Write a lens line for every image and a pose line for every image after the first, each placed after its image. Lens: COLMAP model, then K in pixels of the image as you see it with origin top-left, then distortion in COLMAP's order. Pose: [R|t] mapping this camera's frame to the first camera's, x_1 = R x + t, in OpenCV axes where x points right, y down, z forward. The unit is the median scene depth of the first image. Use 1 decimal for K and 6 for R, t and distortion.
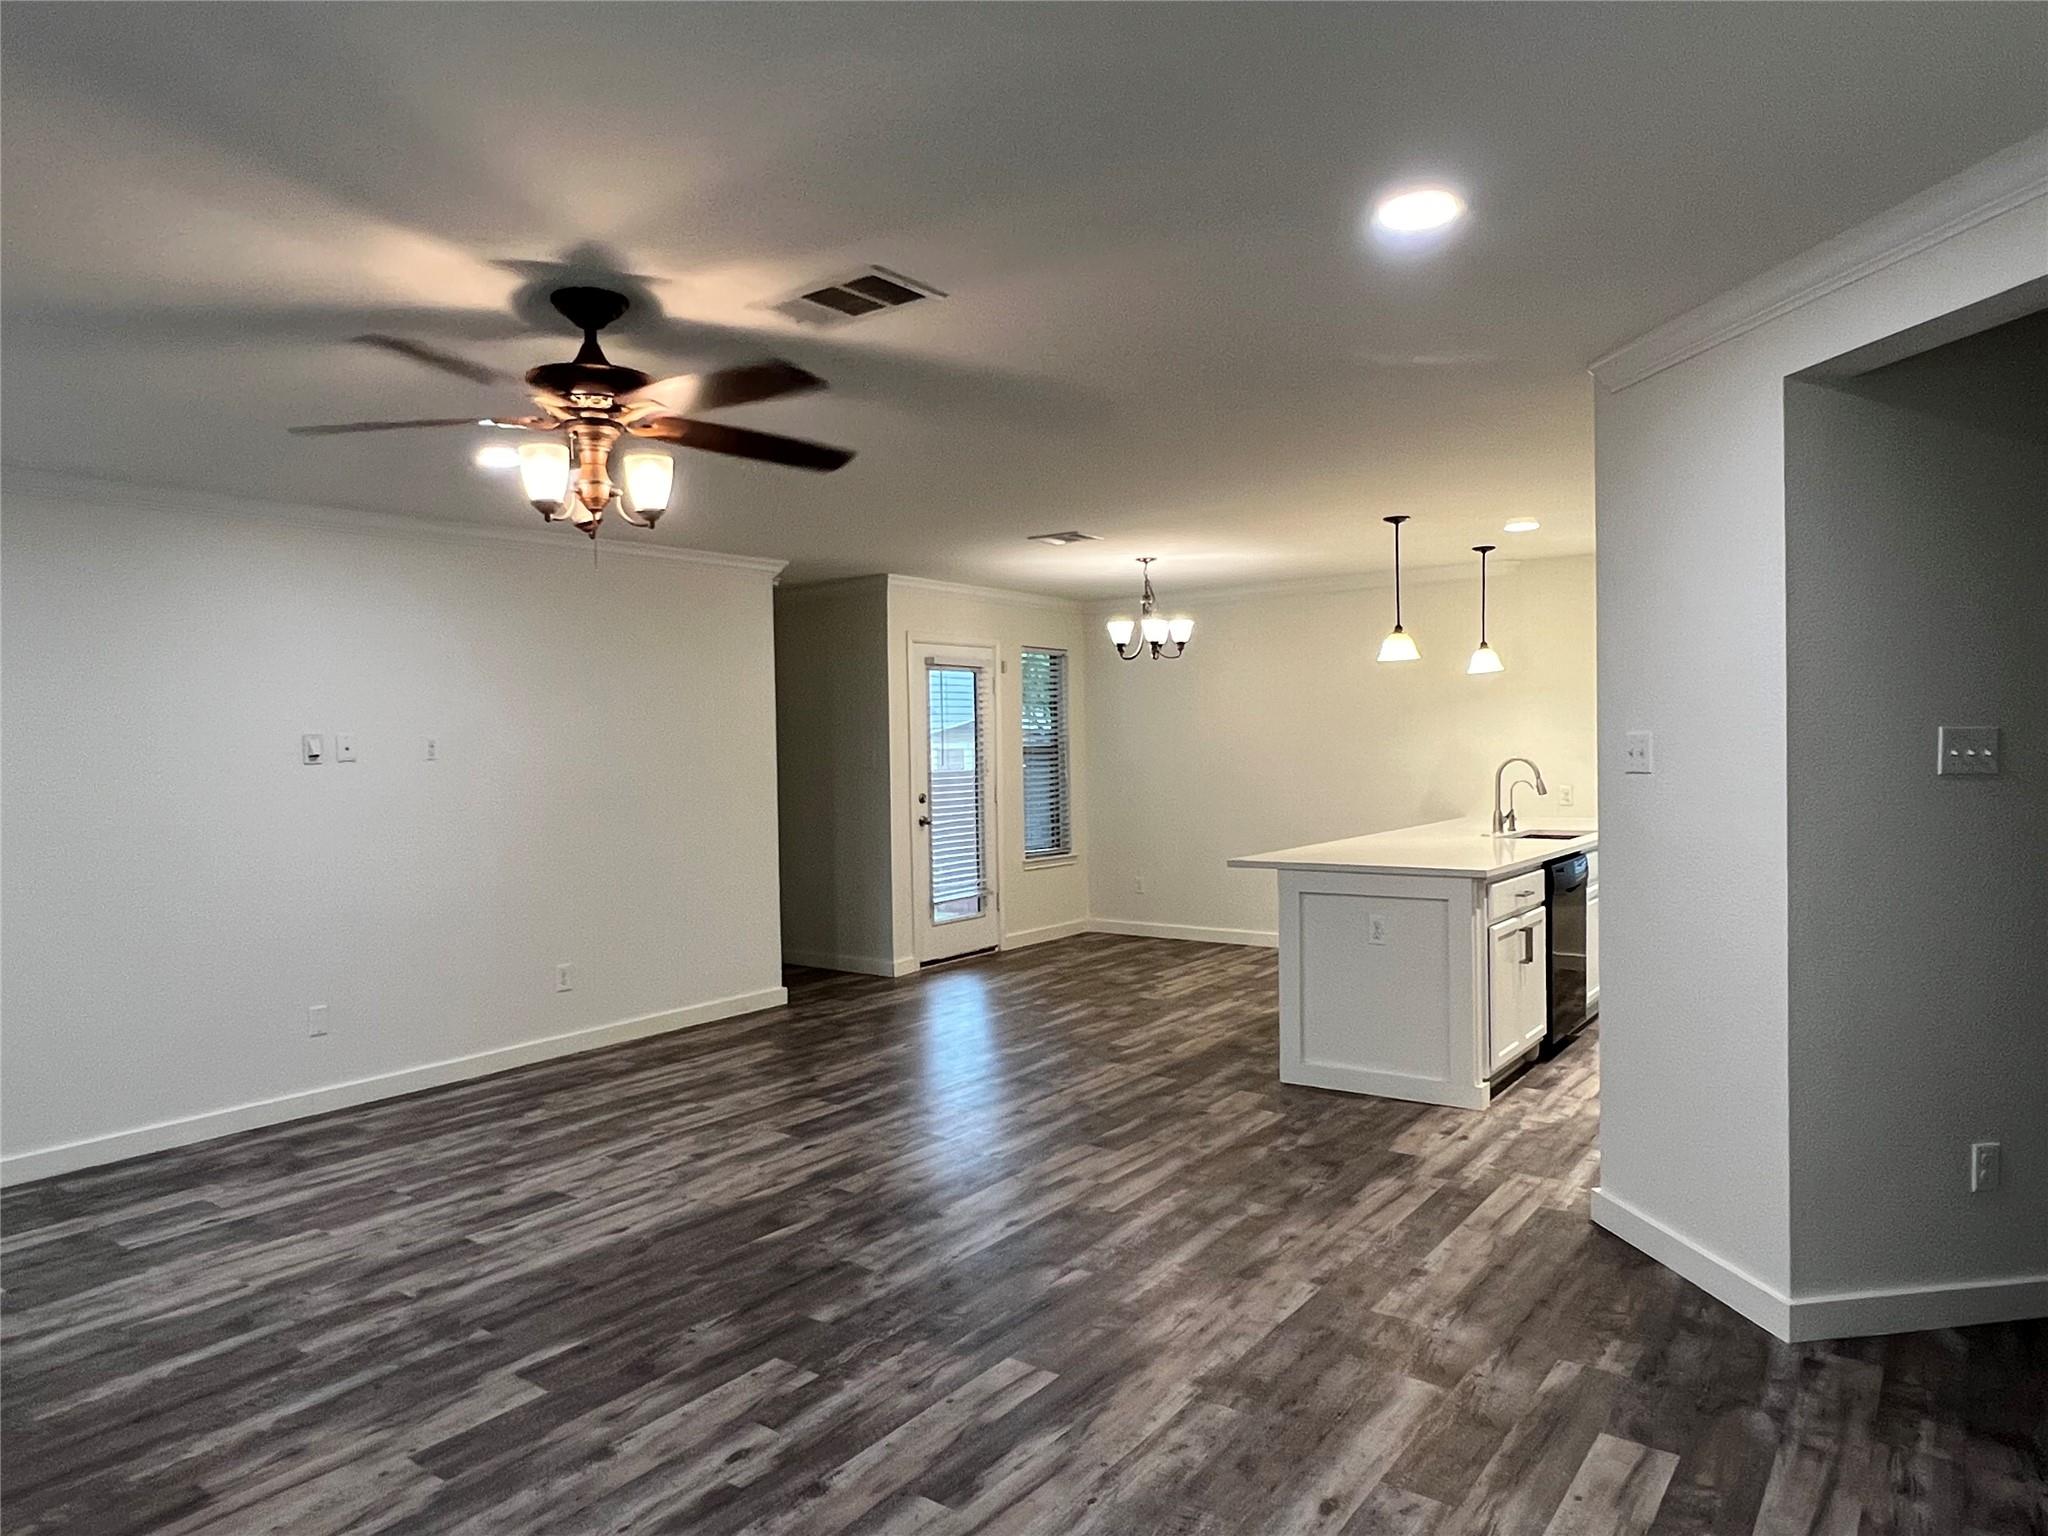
lens RADIAL K [[1298.9, 0, 1019.7], [0, 1298.9, 769.4], [0, 0, 1]] dist [-0.002294, 0.000792]
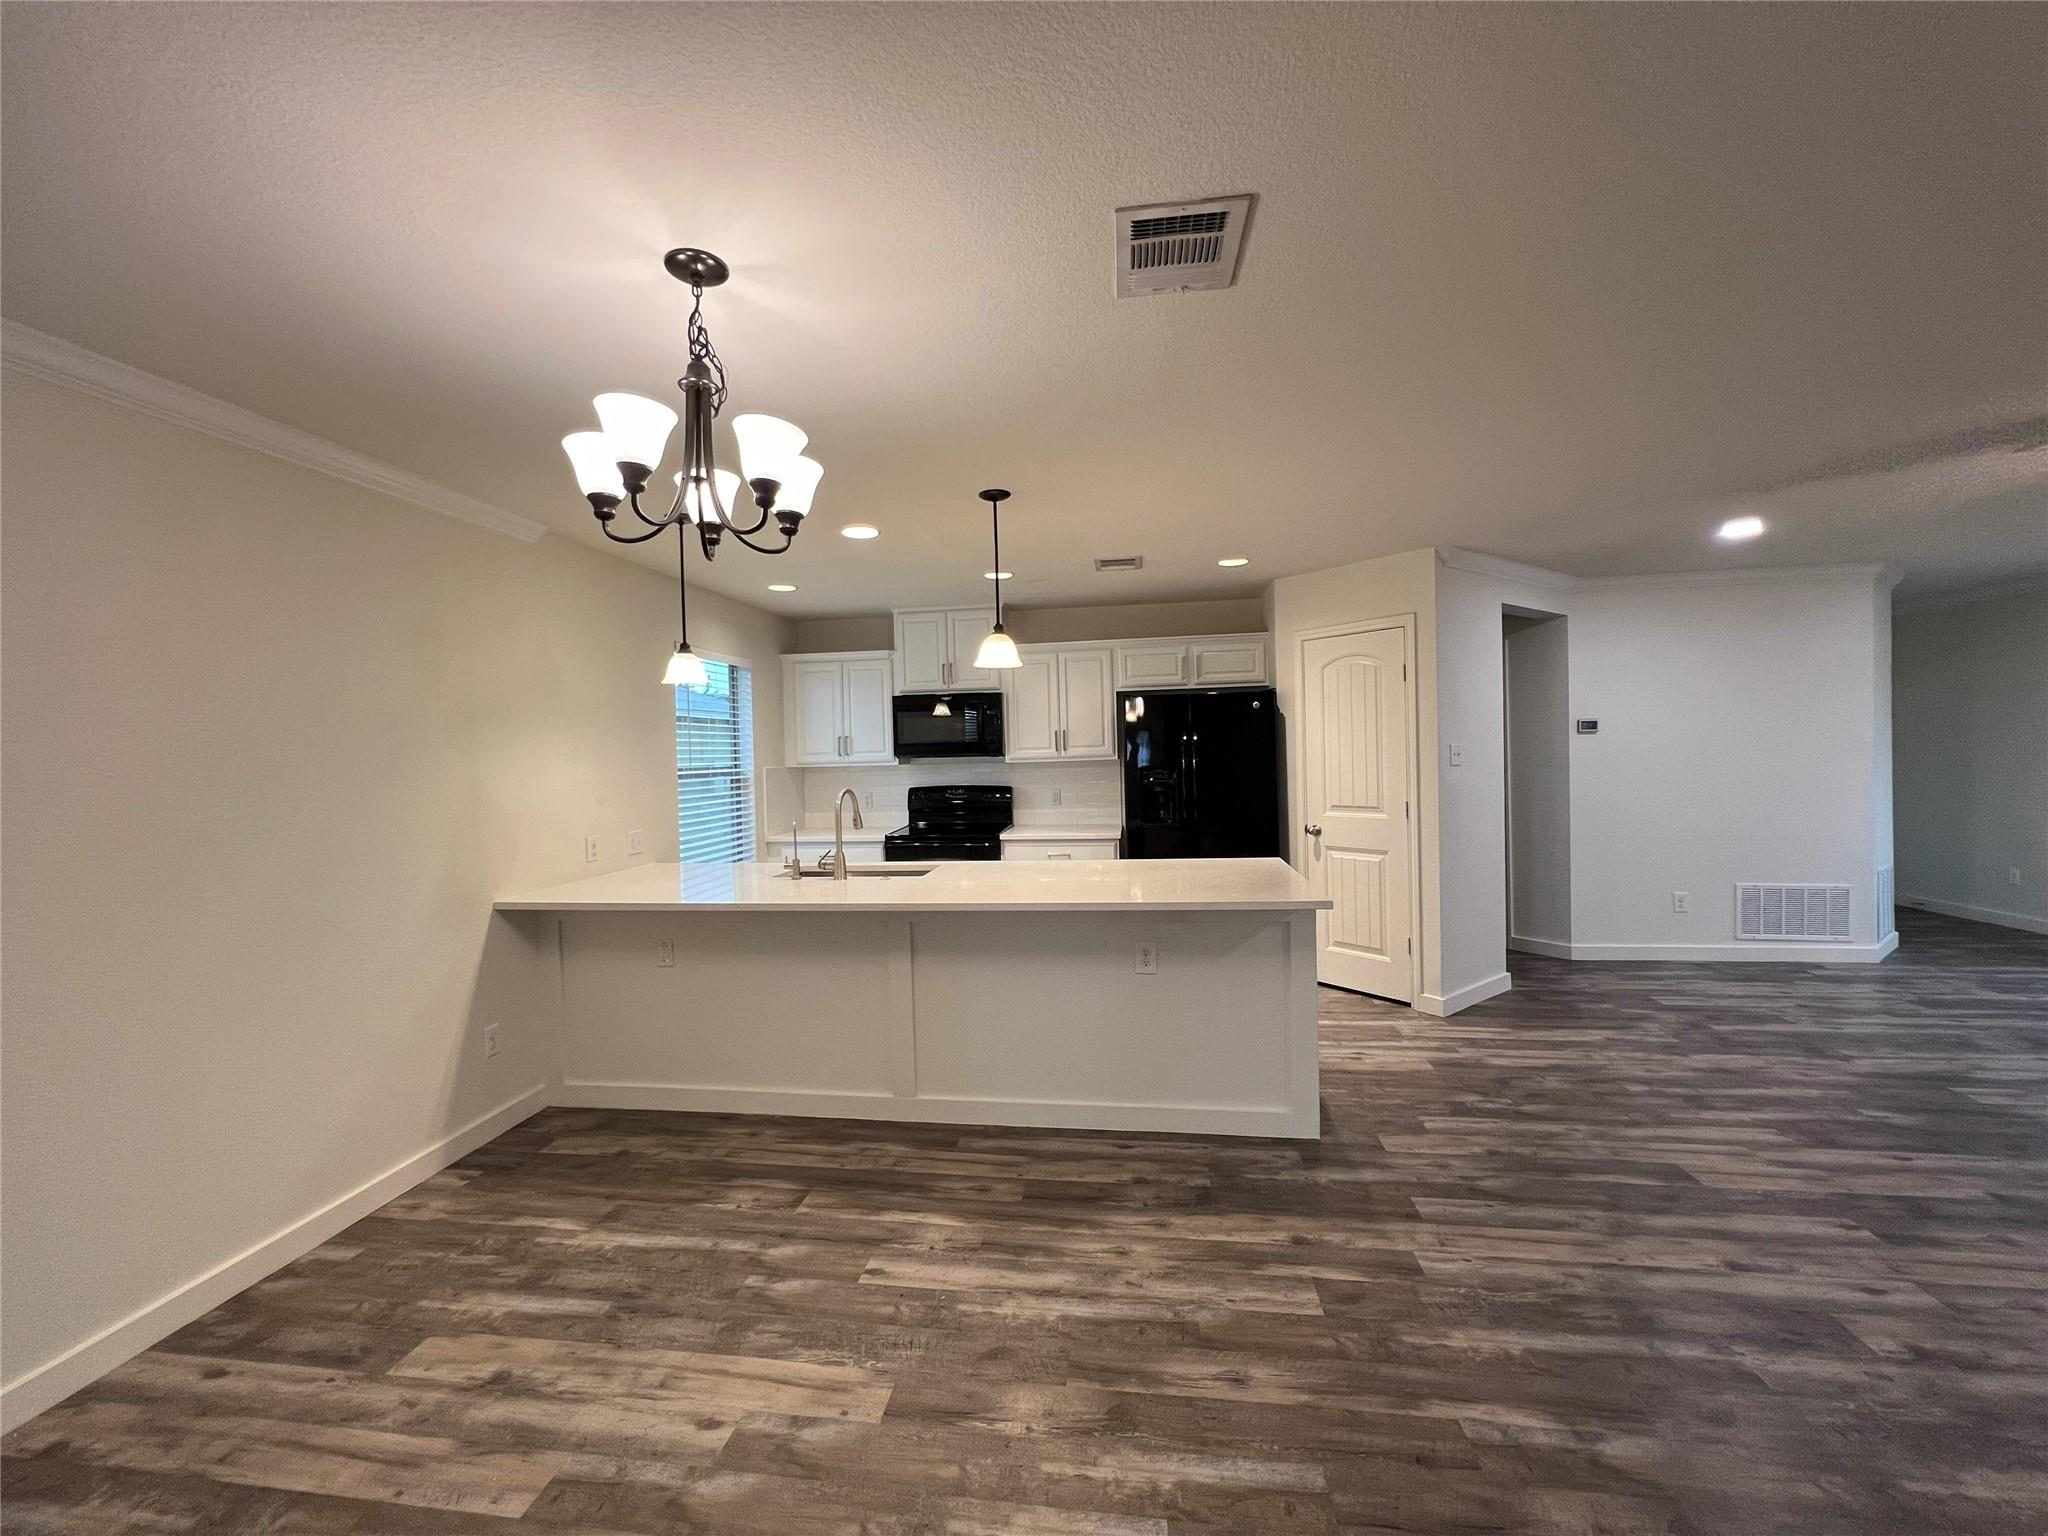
lens RADIAL K [[816.9, 0, 1020.3], [0, 816.9, 766.6], [0, 0, 1]] dist [0.001849, -0.000766]
pose [[-0.475370, 0.019121, 0.879578, -0.265353], [0.056550, 0.998360, 0.008859, -0.039116], [-0.877967, 0.053952, -0.475672, 1.931173]]
